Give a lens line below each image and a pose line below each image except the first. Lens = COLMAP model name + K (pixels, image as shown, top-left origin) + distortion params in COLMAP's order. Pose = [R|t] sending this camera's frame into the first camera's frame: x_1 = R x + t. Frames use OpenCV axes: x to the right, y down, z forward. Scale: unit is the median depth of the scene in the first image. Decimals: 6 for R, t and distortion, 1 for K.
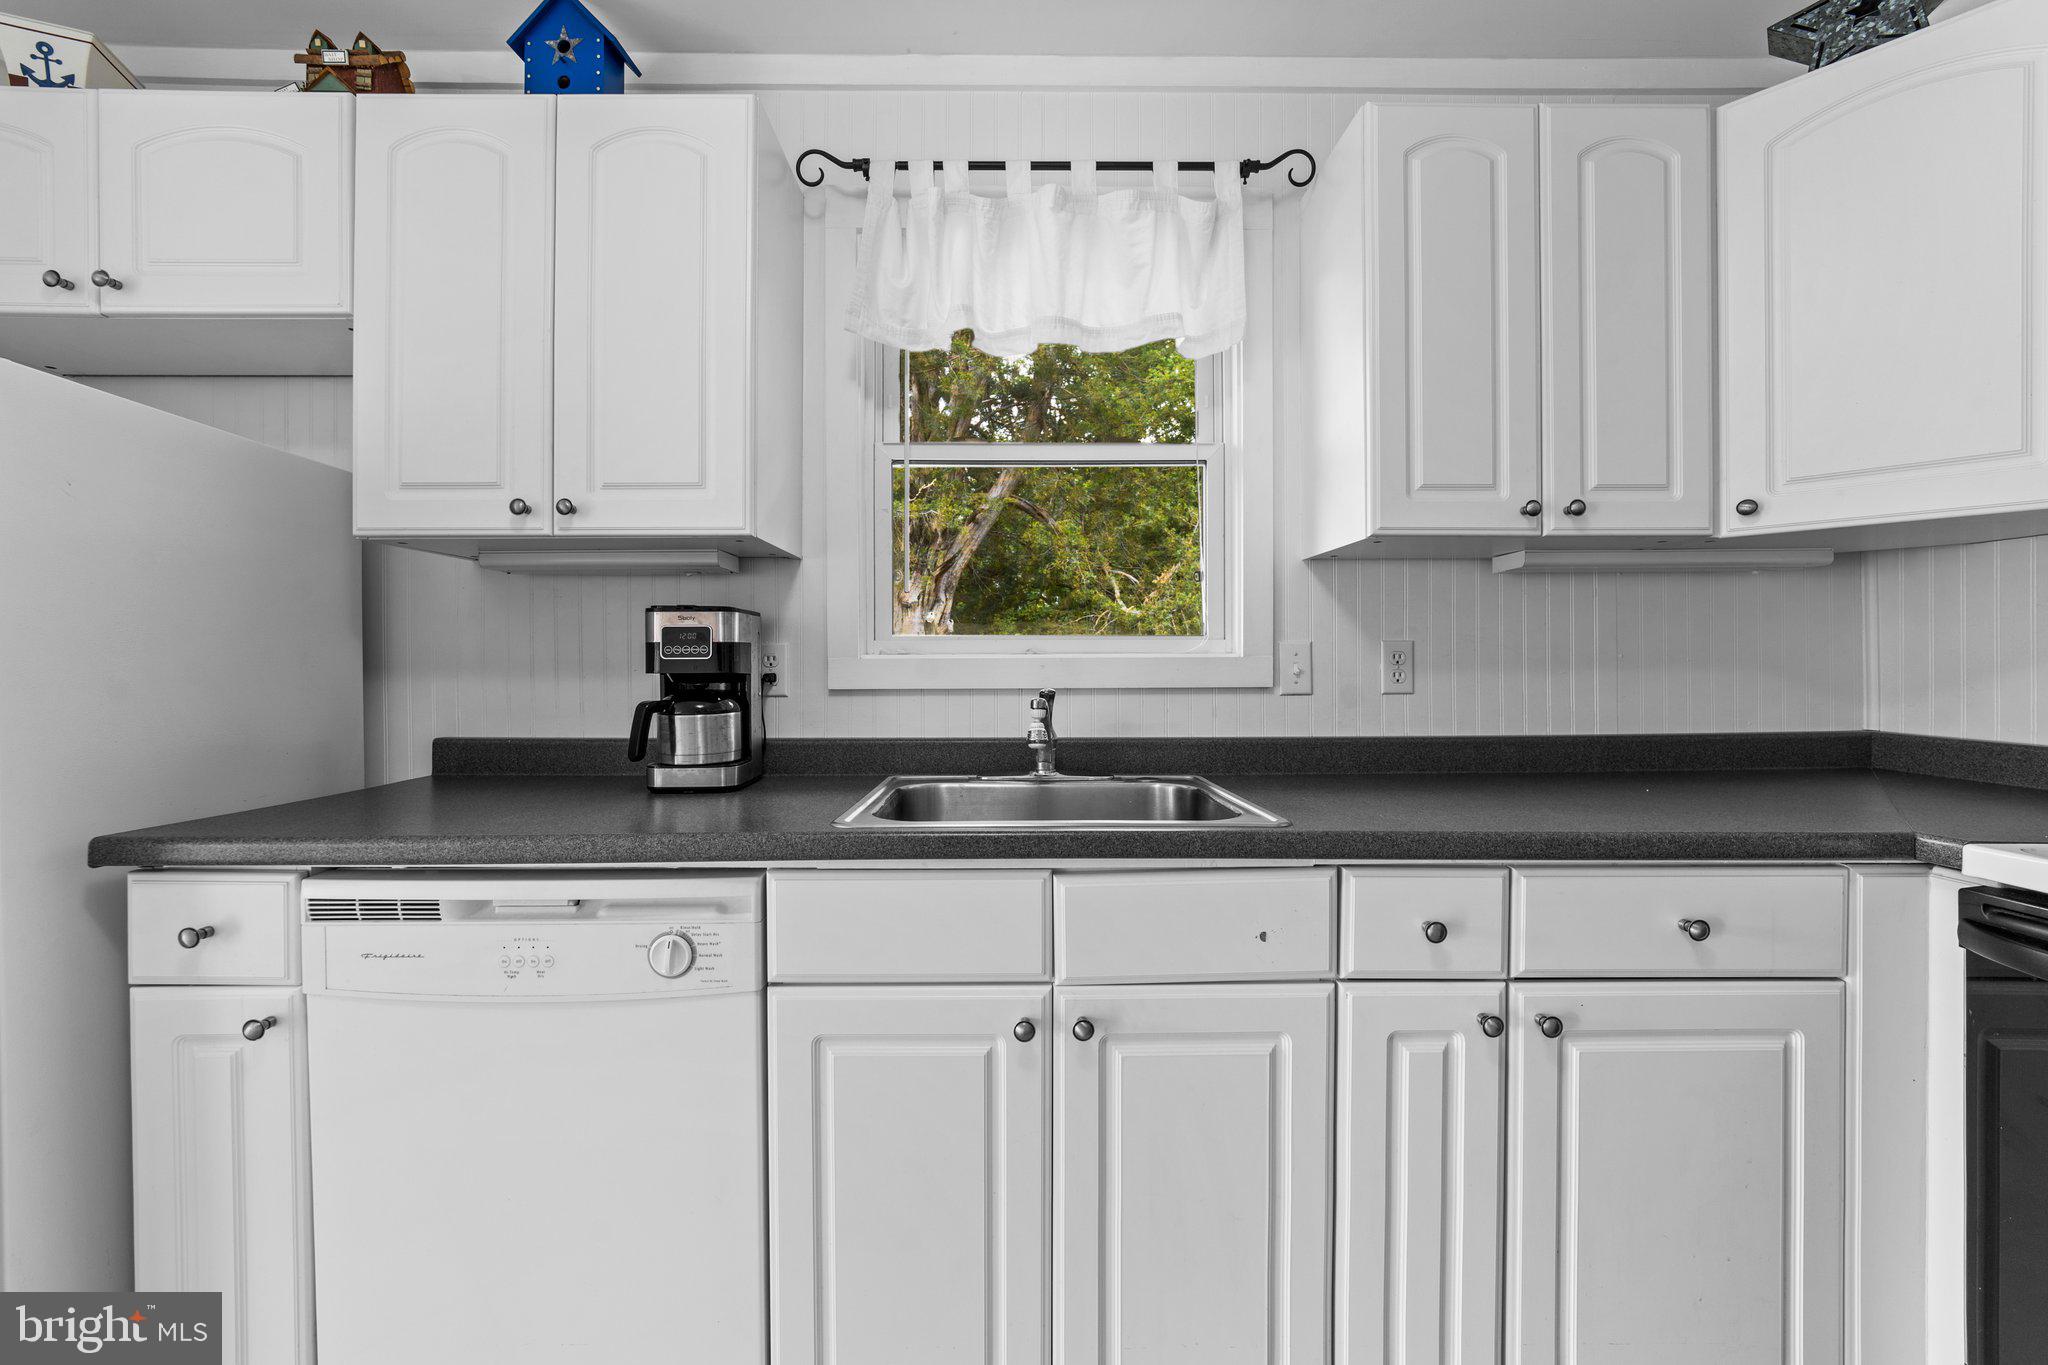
lens RADIAL K [[801.9, 0, 1020.3], [0, 801.9, 661.6], [0, 0, 1]] dist [-0.000257, 0.000325]
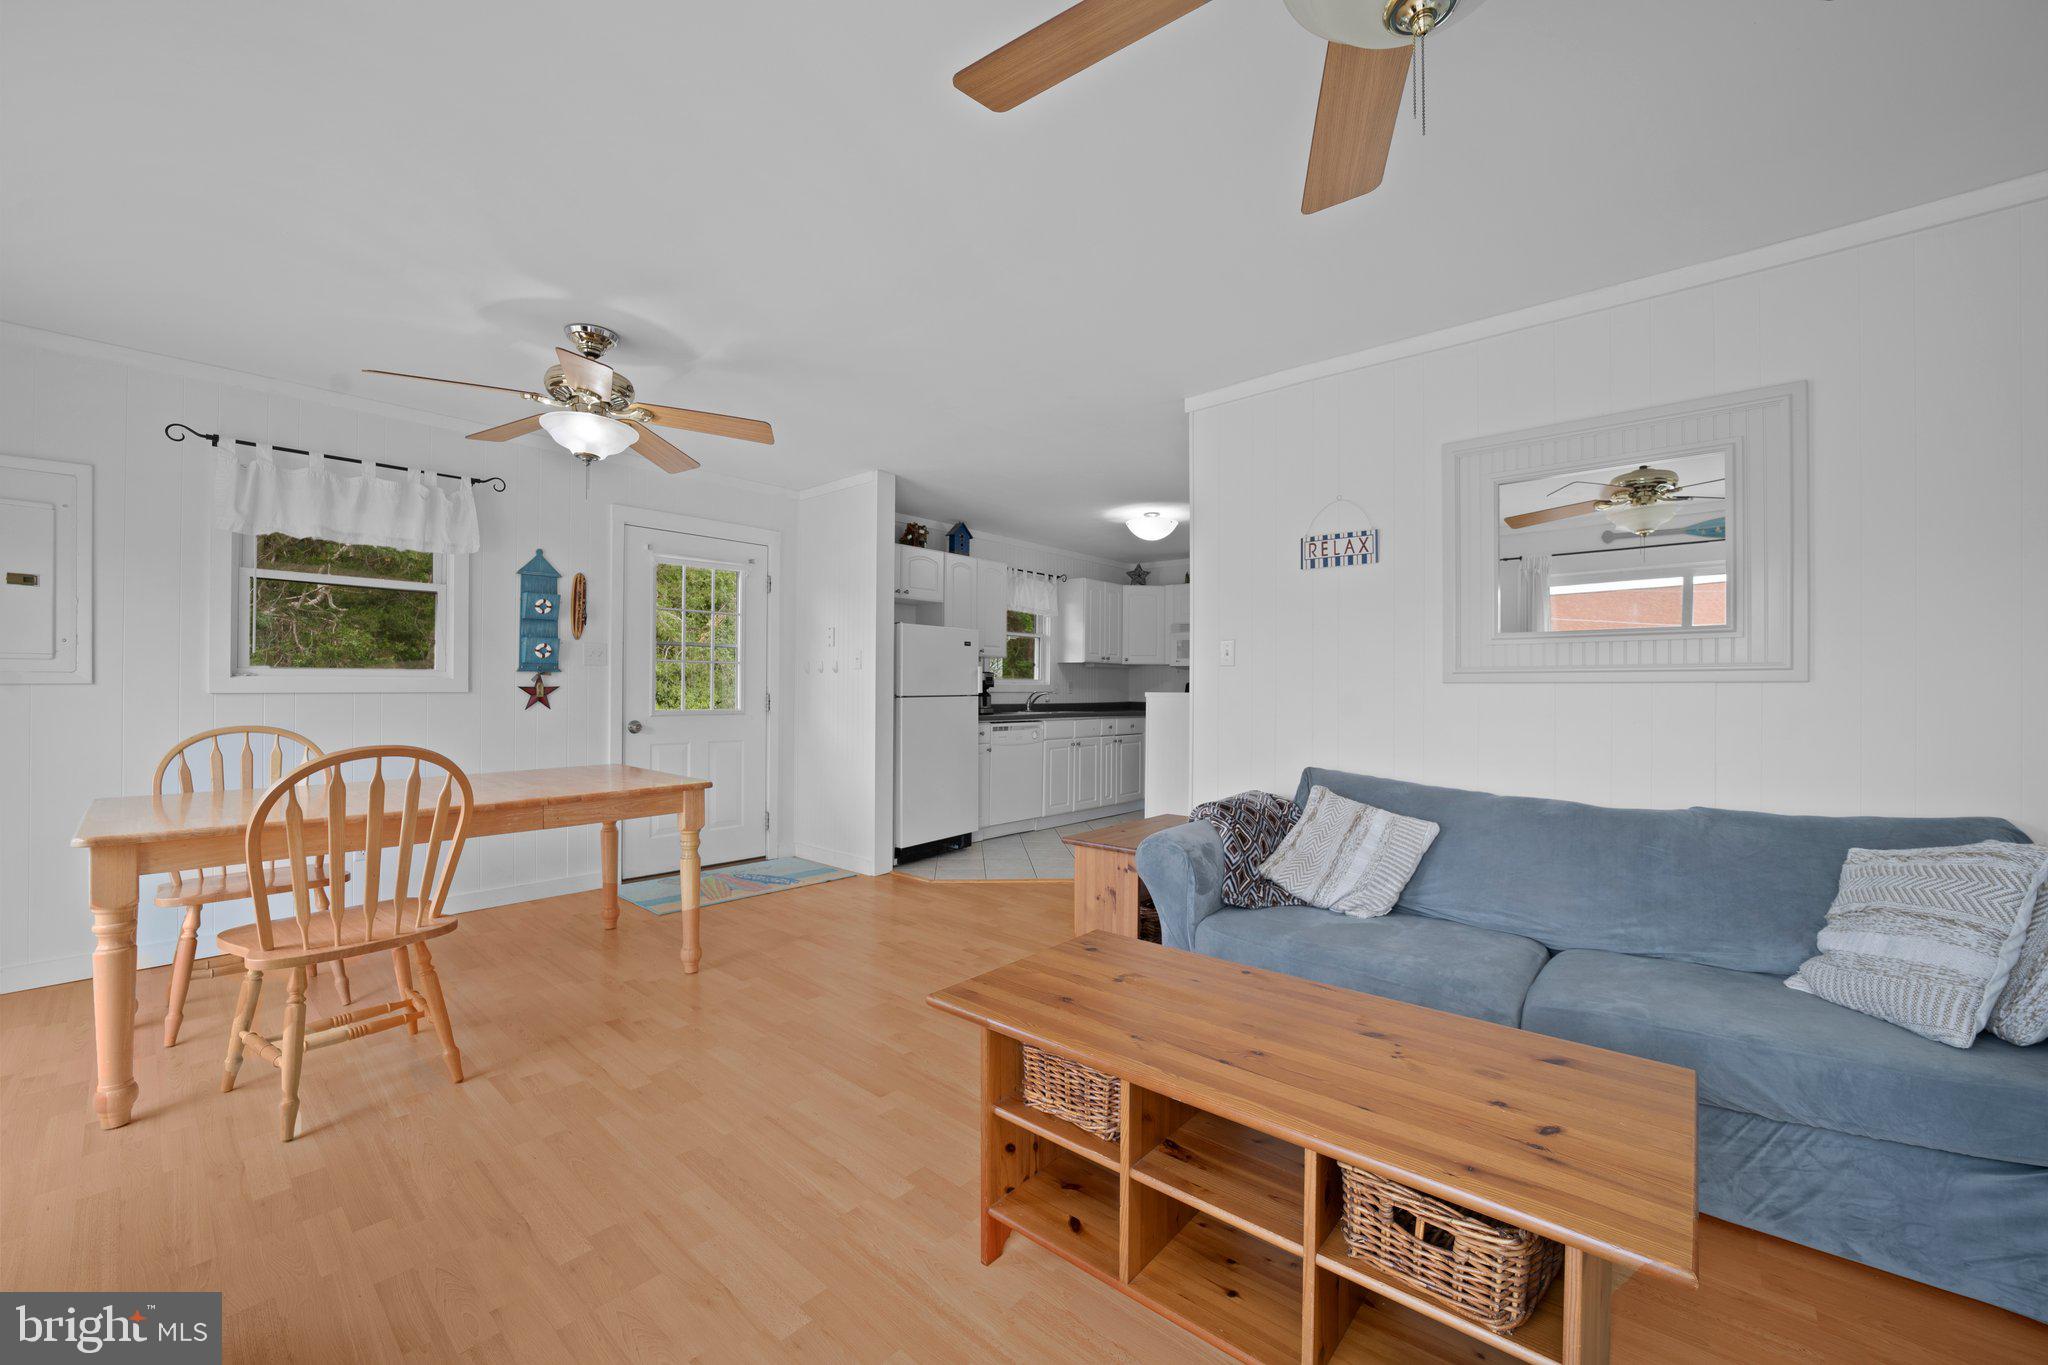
lens RADIAL K [[806.0, 0, 1021.7], [0, 806.0, 692.5], [0, 0, 1]] dist [-0.012324, 0.000415]
pose [[0.659089, 0.006171, 0.752039, -3.482593], [-0.008413, 0.999964, -0.000833, 0.045088], [-0.752018, -0.005778, 0.659118, -1.976159]]
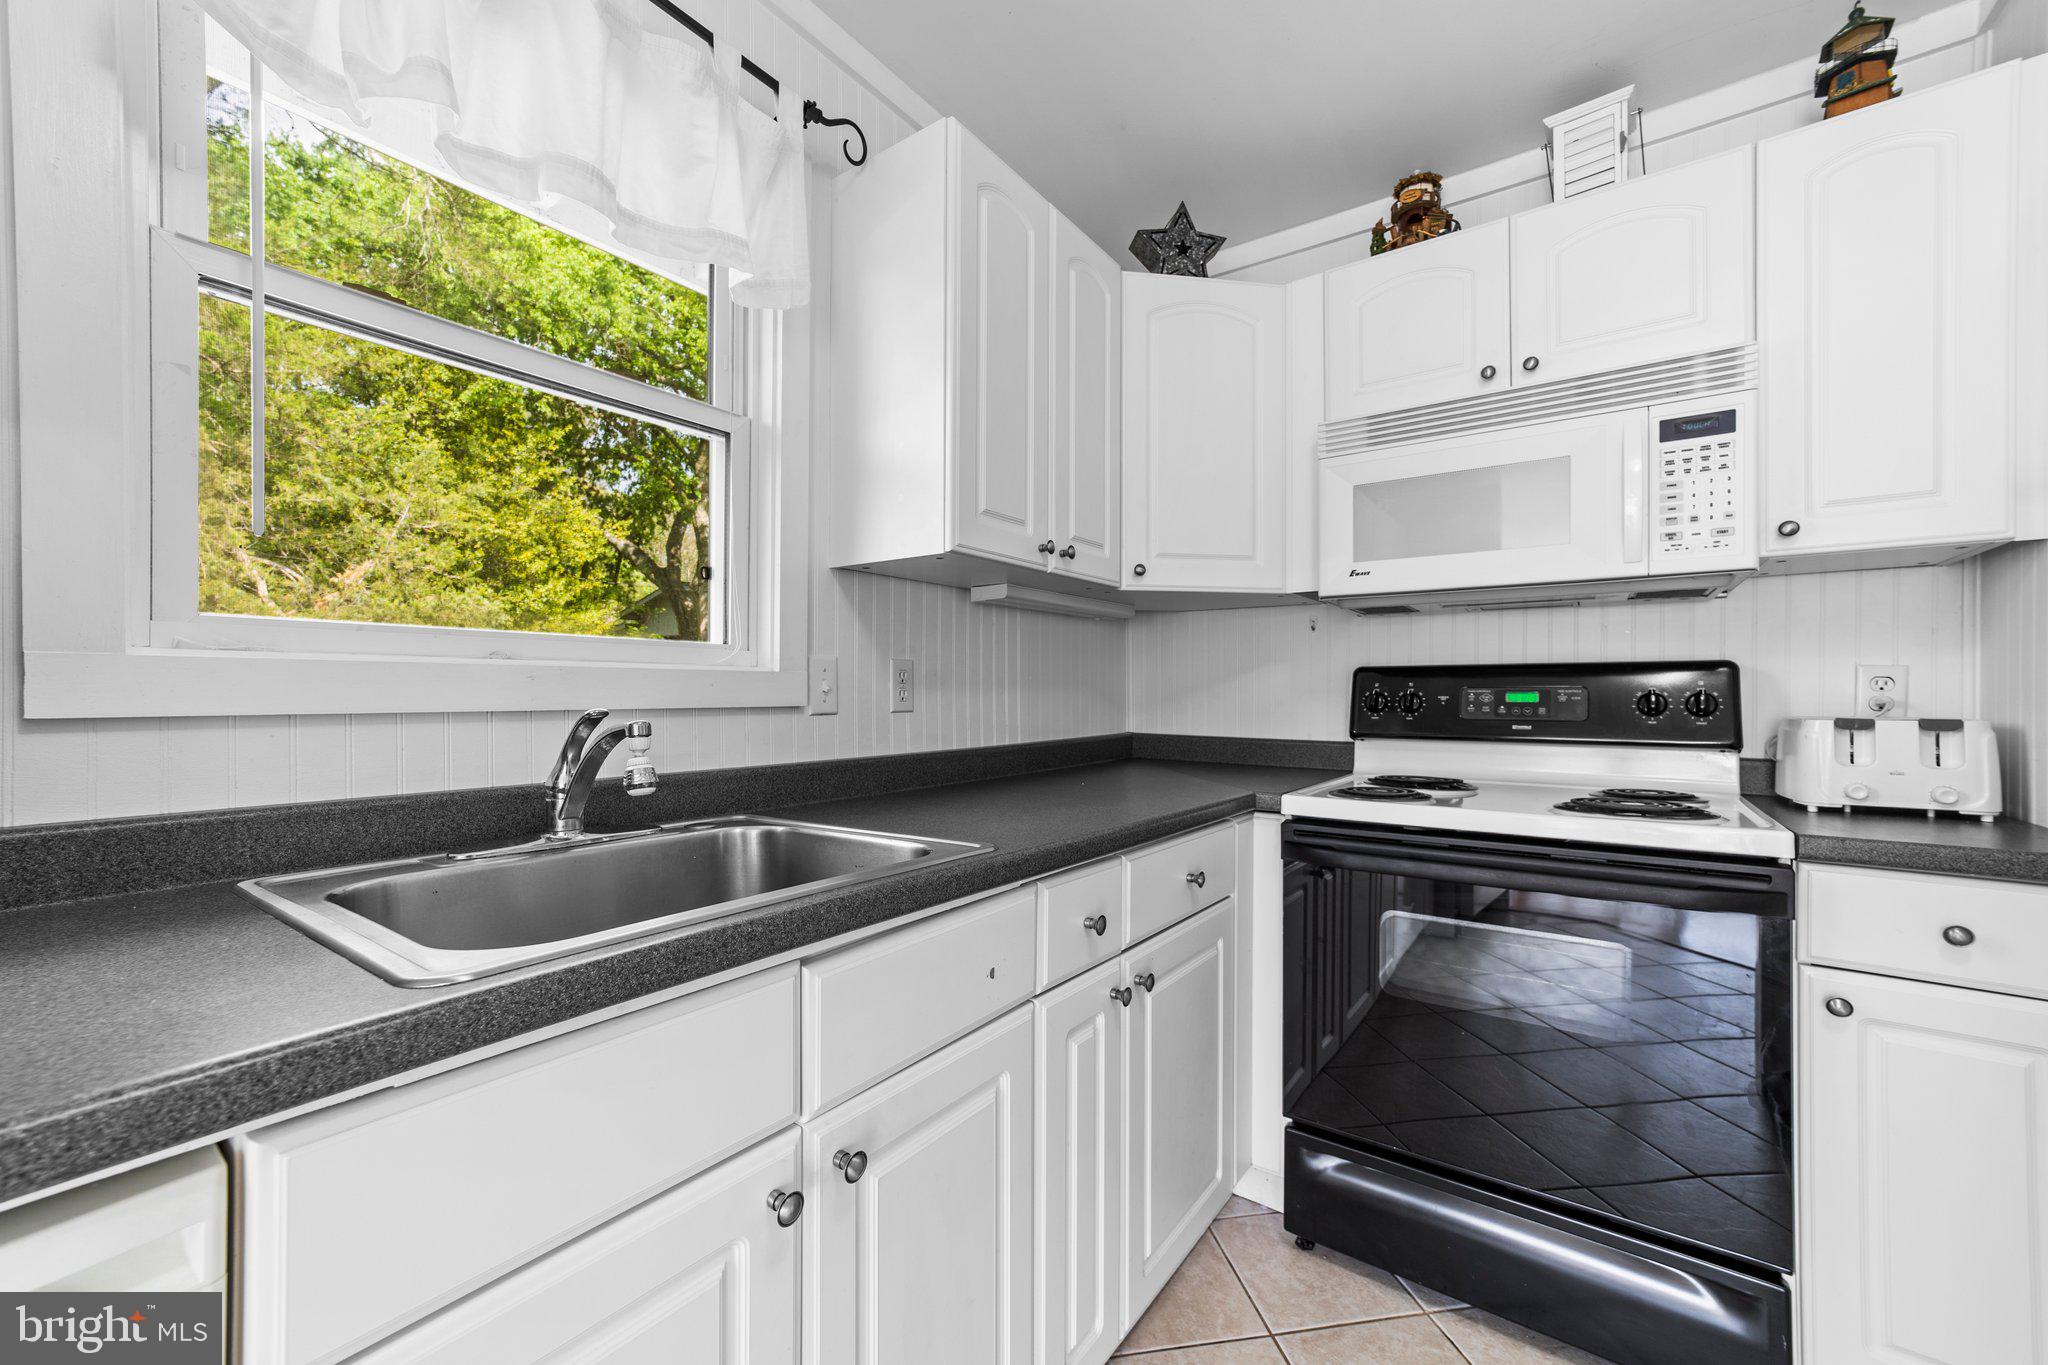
lens RADIAL K [[806.0, 0, 1021.7], [0, 806.0, 692.5], [0, 0, 1]] dist [-0.012324, 0.000415]
pose [[0.596691, 0.005861, 0.802450, -0.293993], [-0.005613, 0.999979, -0.003130, 0.020883], [-0.802452, -0.002636, 0.596711, 0.310632]]
